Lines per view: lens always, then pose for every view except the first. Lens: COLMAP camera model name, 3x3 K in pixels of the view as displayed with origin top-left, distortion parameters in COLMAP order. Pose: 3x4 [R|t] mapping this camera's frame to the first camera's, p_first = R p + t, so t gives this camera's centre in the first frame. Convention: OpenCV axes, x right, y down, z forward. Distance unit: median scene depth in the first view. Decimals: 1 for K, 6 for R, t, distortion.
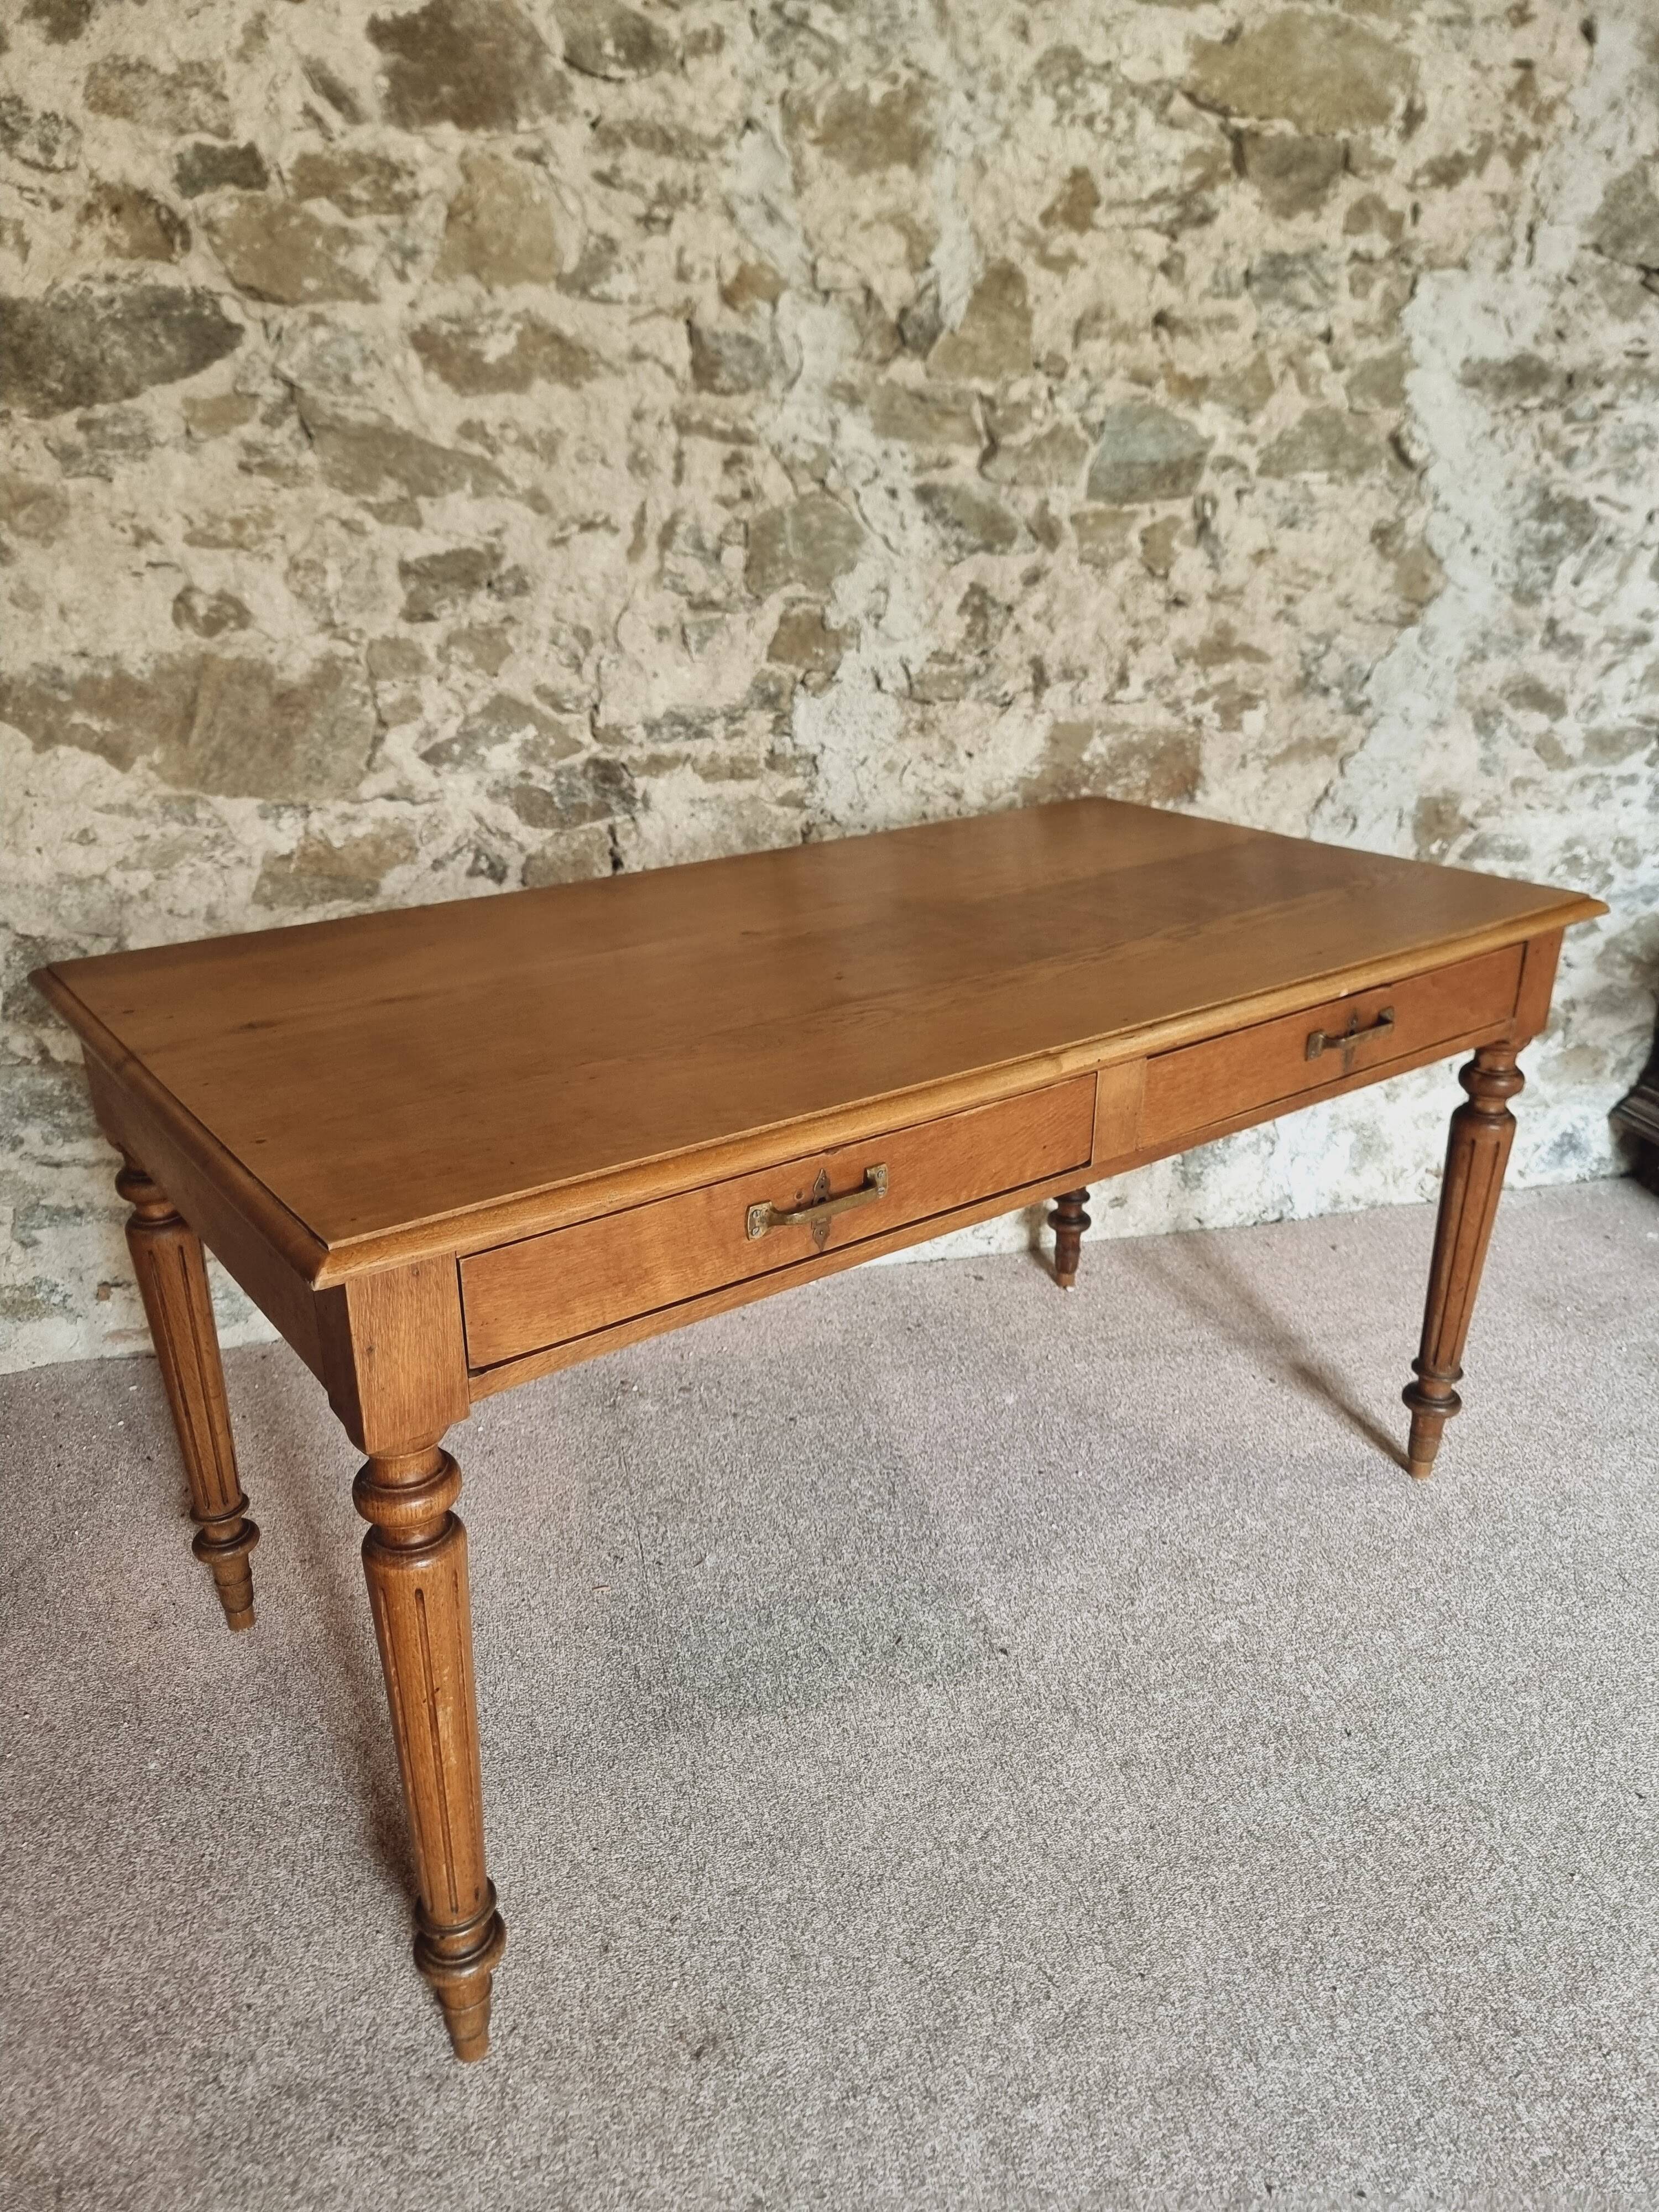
lens RADIAL K [[1548.8, 0, 829.0], [0, 1548.8, 1124.7], [0, 0, 1]] dist [0.055415, -0.053725]
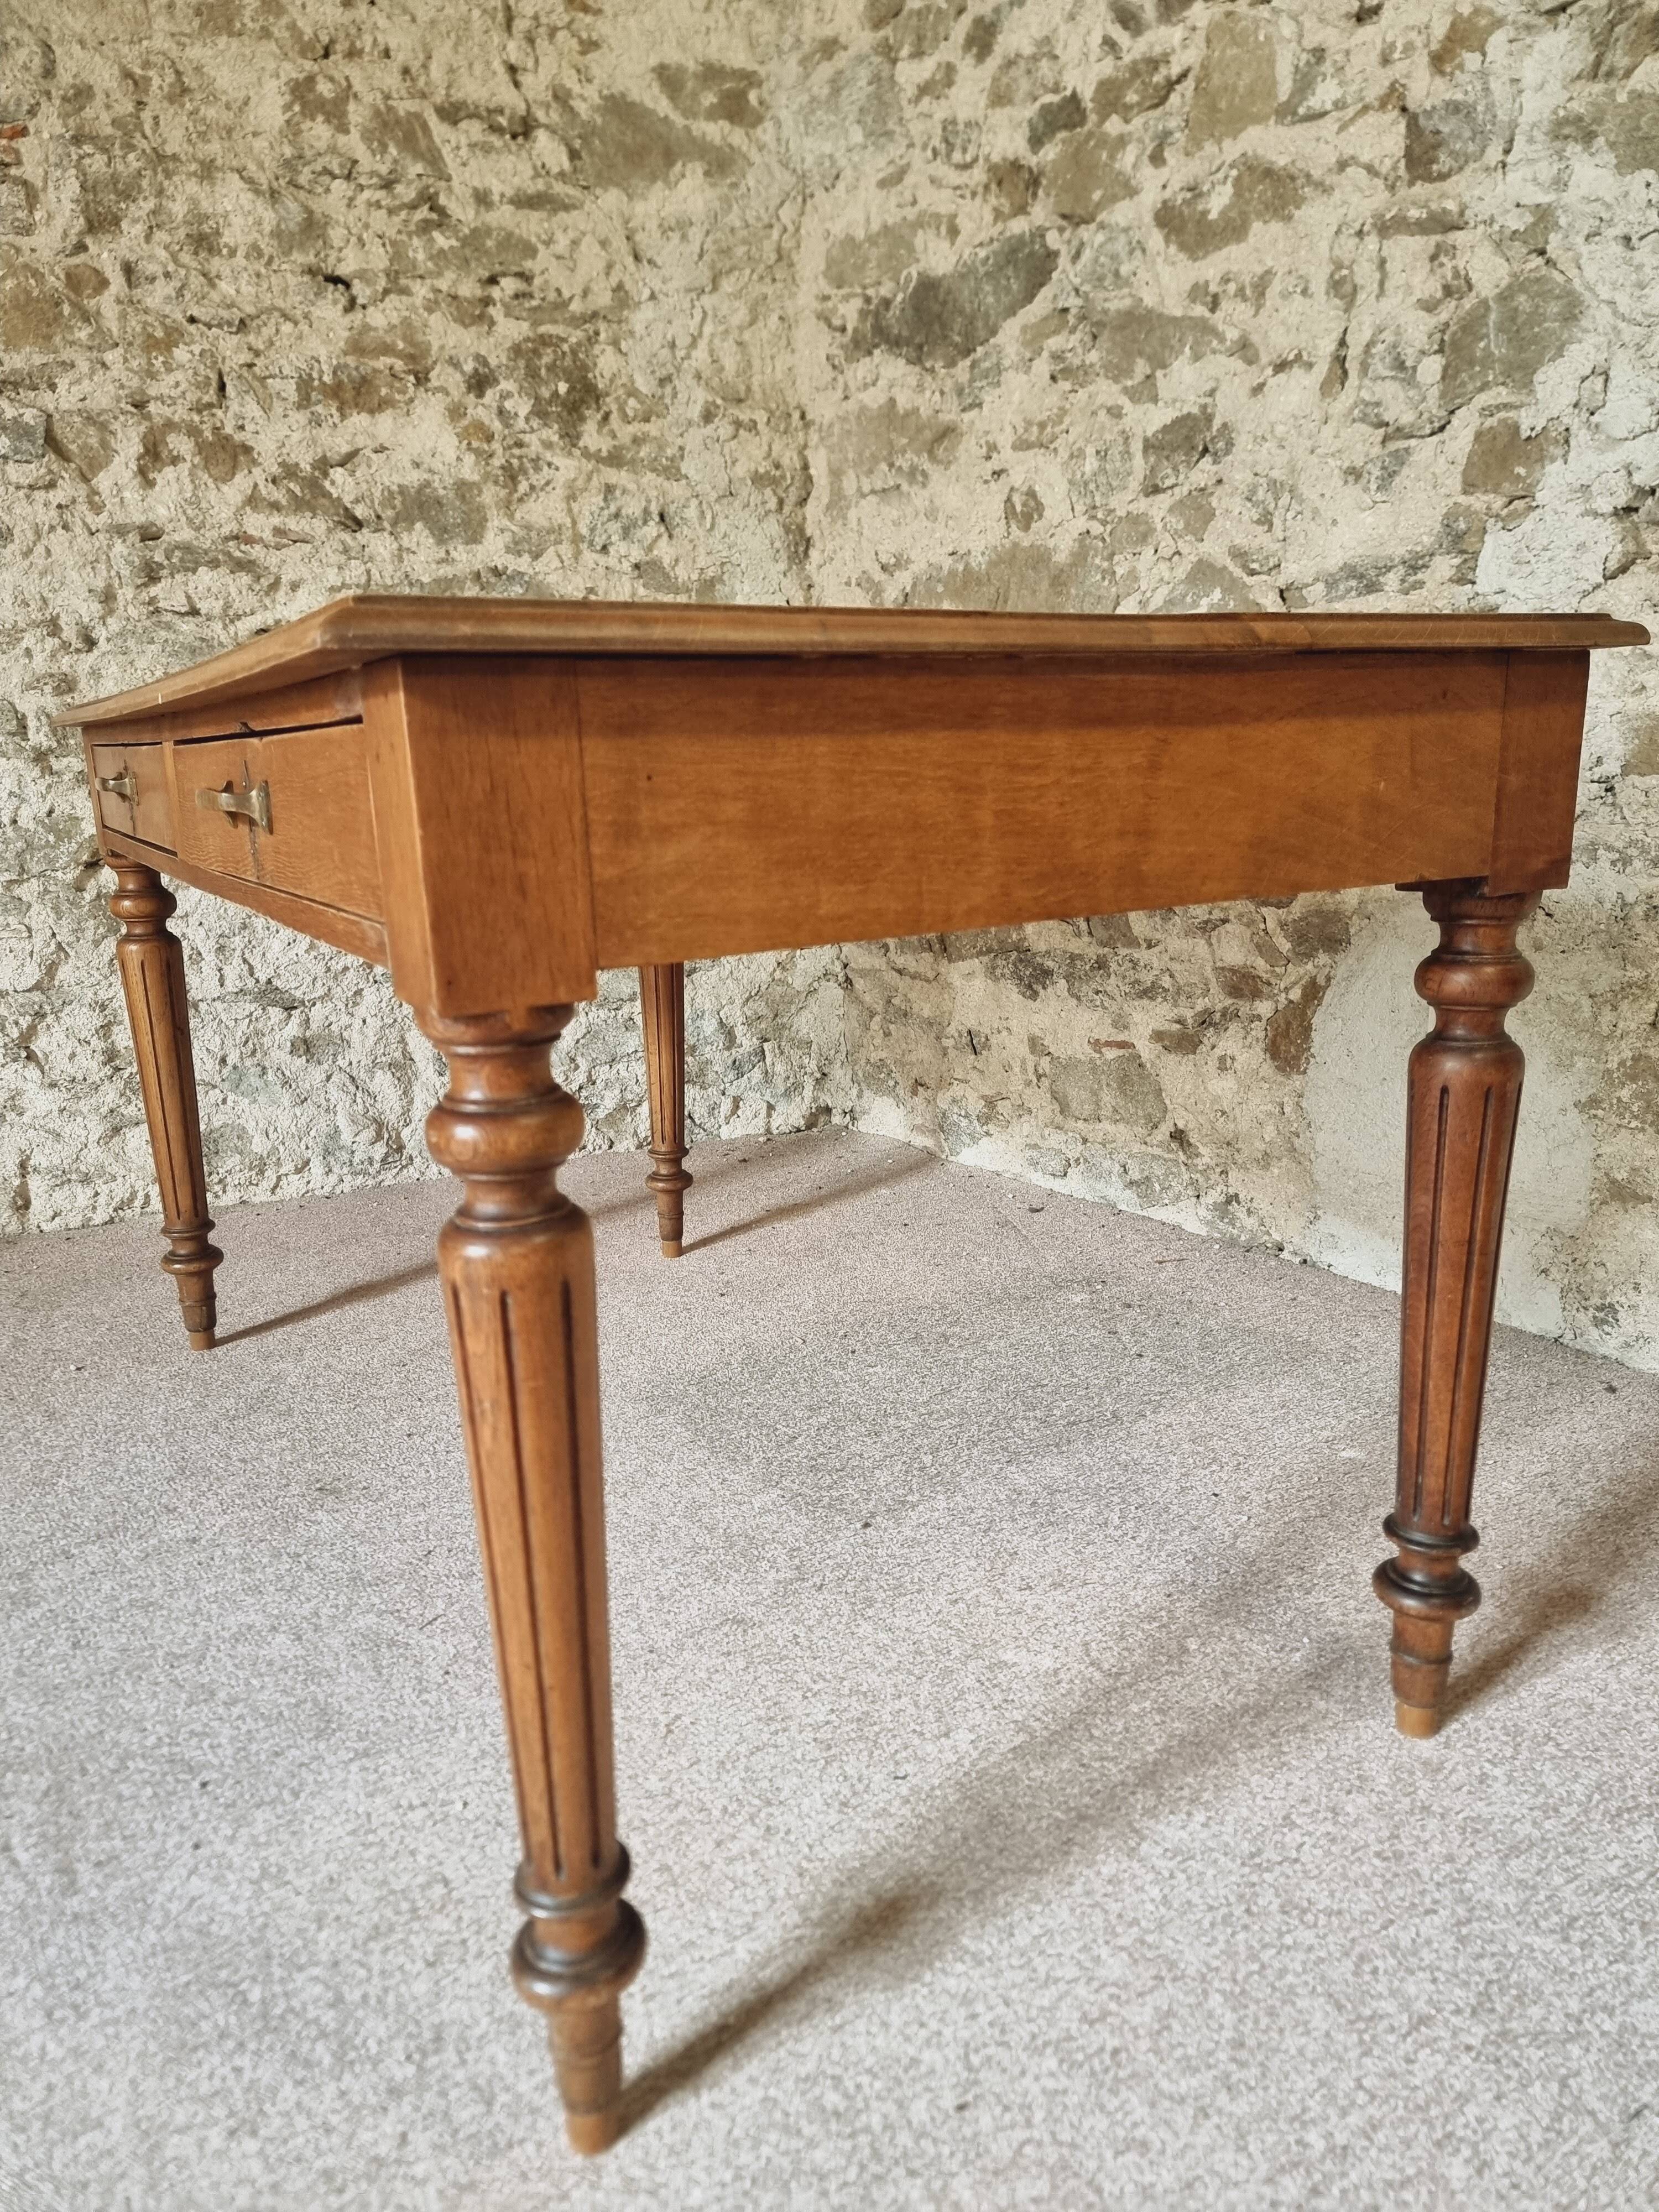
lens RADIAL K [[1557.8, 0, 825.8], [0, 1557.8, 1124.3], [0, 0, 1]] dist [0.060879, -0.044695]
pose [[0.360561, 0.211287, -0.908490, 0.705739], [-0.334184, 0.938607, 0.085661, 0.057627], [0.870814, 0.272716, 0.409034, 0.487737]]
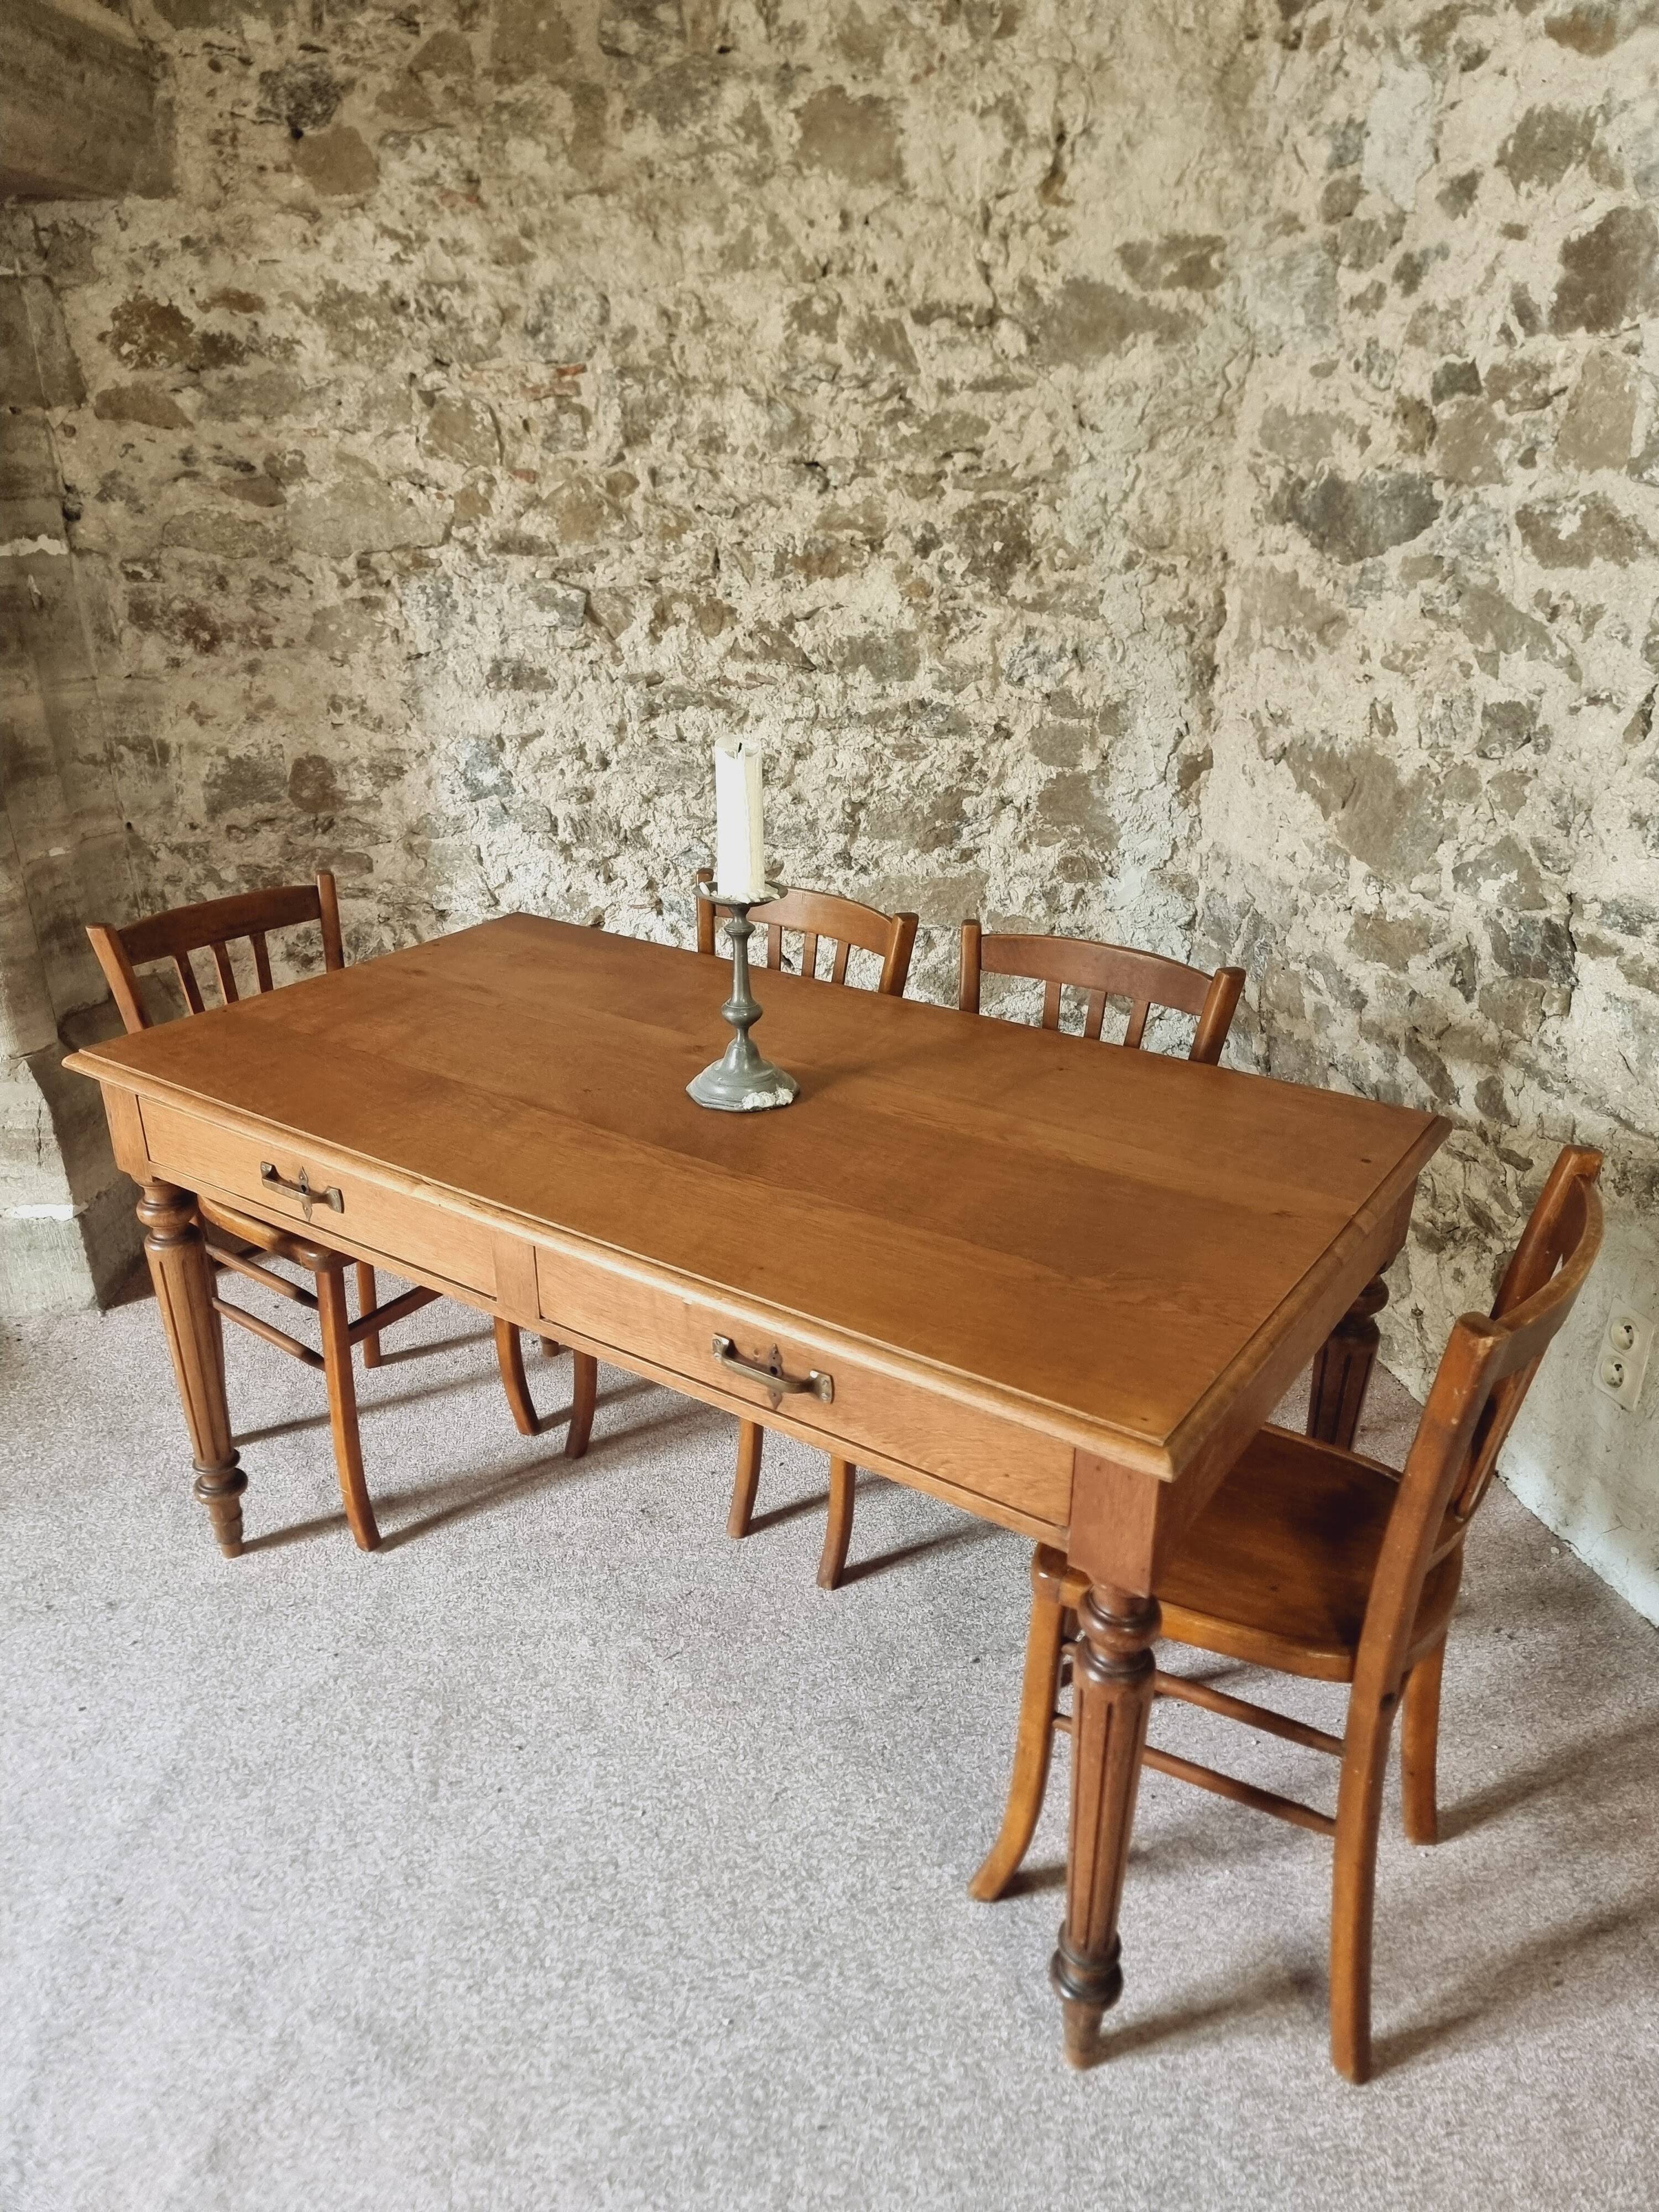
lens RADIAL K [[1553.3, 0, 815.0], [0, 1553.3, 1127.0], [0, 0, 1]] dist [0.084564, -0.077560]
pose [[-0.012505, 0.409820, -0.912081, 0.874668], [-0.384948, 0.839876, 0.382654, -0.345524], [0.922853, 0.355889, 0.147257, 0.484189]]
